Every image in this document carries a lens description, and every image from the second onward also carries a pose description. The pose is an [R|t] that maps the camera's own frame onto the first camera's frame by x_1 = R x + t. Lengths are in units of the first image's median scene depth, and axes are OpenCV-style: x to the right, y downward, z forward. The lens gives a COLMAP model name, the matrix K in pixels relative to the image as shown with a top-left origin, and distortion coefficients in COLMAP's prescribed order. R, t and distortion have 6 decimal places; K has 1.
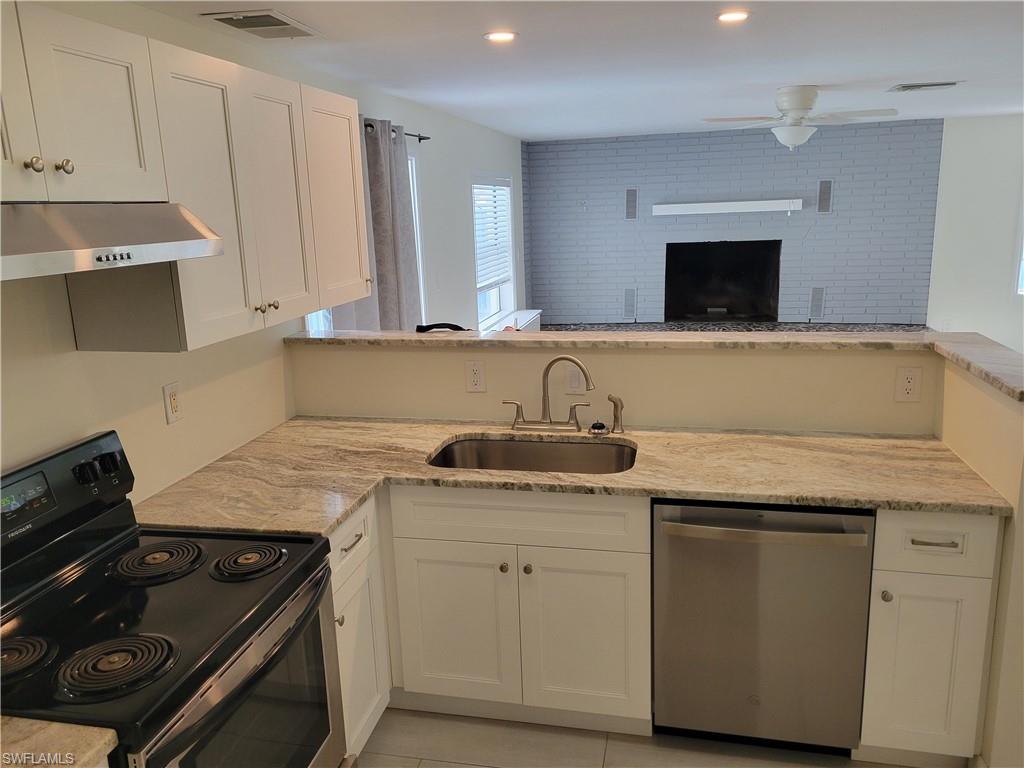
lens RADIAL K [[773.3, 0, 510.2], [0, 773.3, 379.0], [0, 0, 1]] dist [0.037620, -0.033740]
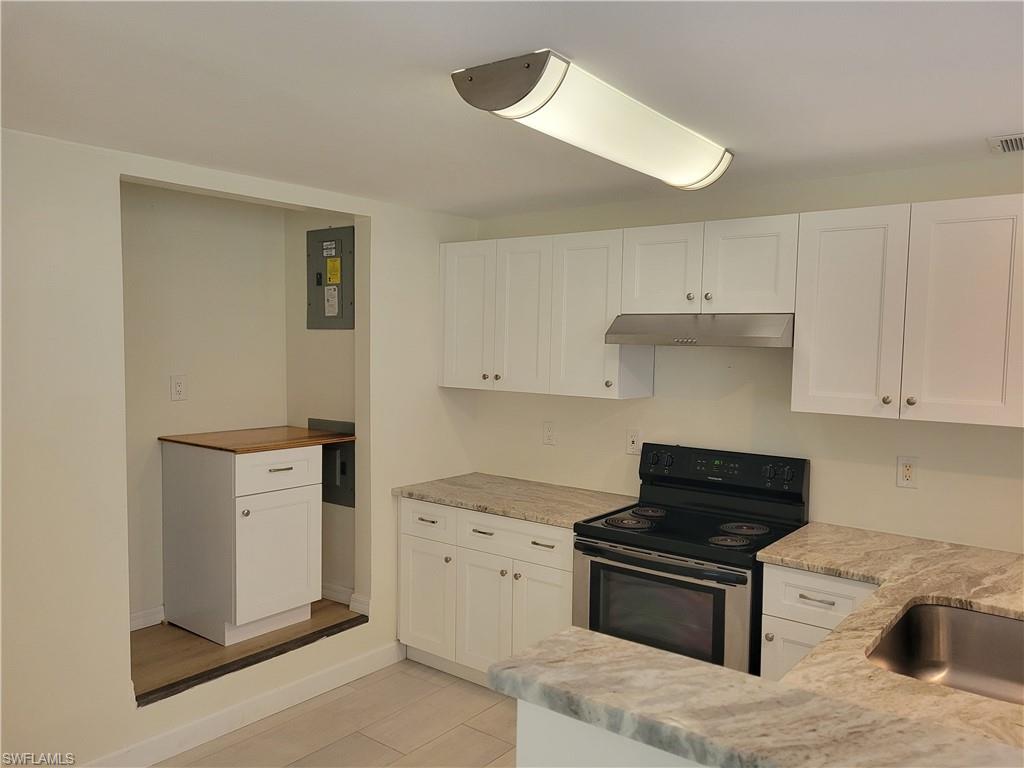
lens RADIAL K [[773.3, 0, 513.1], [0, 773.3, 385.0], [0, 0, 1]] dist [0.037620, -0.033740]
pose [[-0.435749, 0.082922, -0.896240, 1.140250], [-0.198457, 0.962389, 0.185532, -0.253260], [0.877917, 0.258711, -0.402904, 1.102925]]
